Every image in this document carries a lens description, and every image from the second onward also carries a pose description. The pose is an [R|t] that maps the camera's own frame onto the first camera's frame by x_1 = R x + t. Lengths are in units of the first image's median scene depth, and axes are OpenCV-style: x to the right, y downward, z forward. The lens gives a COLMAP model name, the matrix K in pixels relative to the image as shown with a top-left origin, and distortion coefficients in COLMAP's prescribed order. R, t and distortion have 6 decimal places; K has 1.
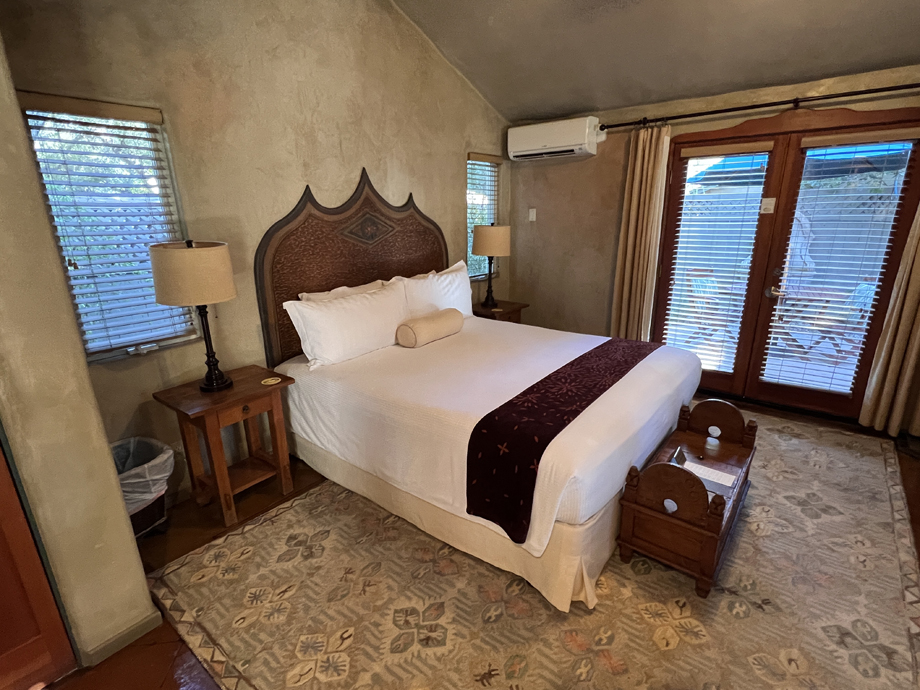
lens RADIAL K [[458.2, 0, 457.8], [0, 458.2, 350.3], [0, 0, 1]] dist [0.003334, 0.000272]
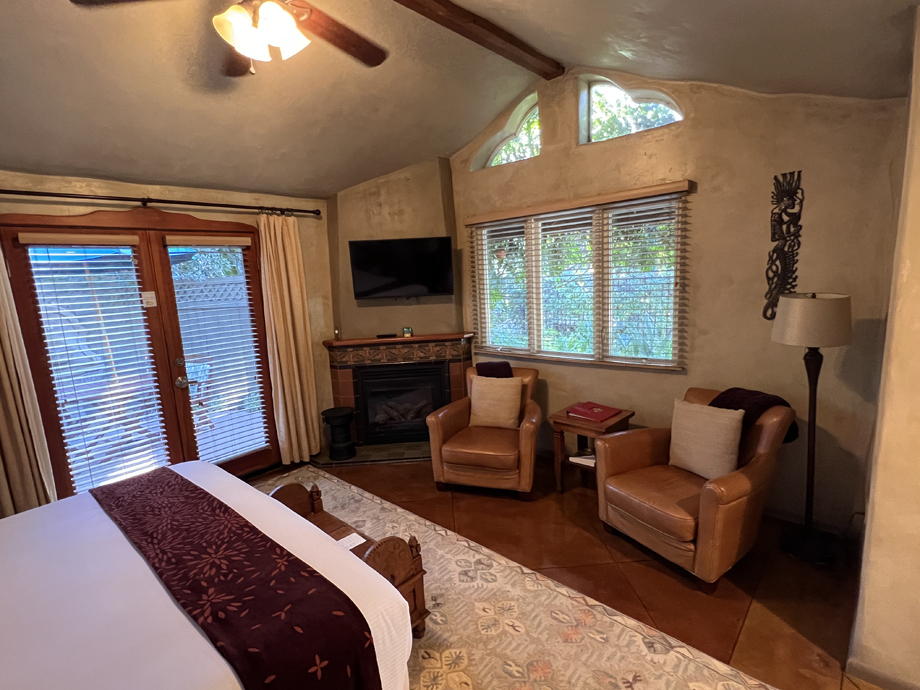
lens RADIAL K [[458.2, 0, 455.9], [0, 458.2, 347.0], [0, 0, 1]] dist [0.003334, 0.000272]
pose [[0.074221, -0.146136, 0.986476, -0.262840], [0.338751, 0.934079, 0.112887, -0.121598], [-0.937944, 0.325791, 0.118832, 0.340938]]
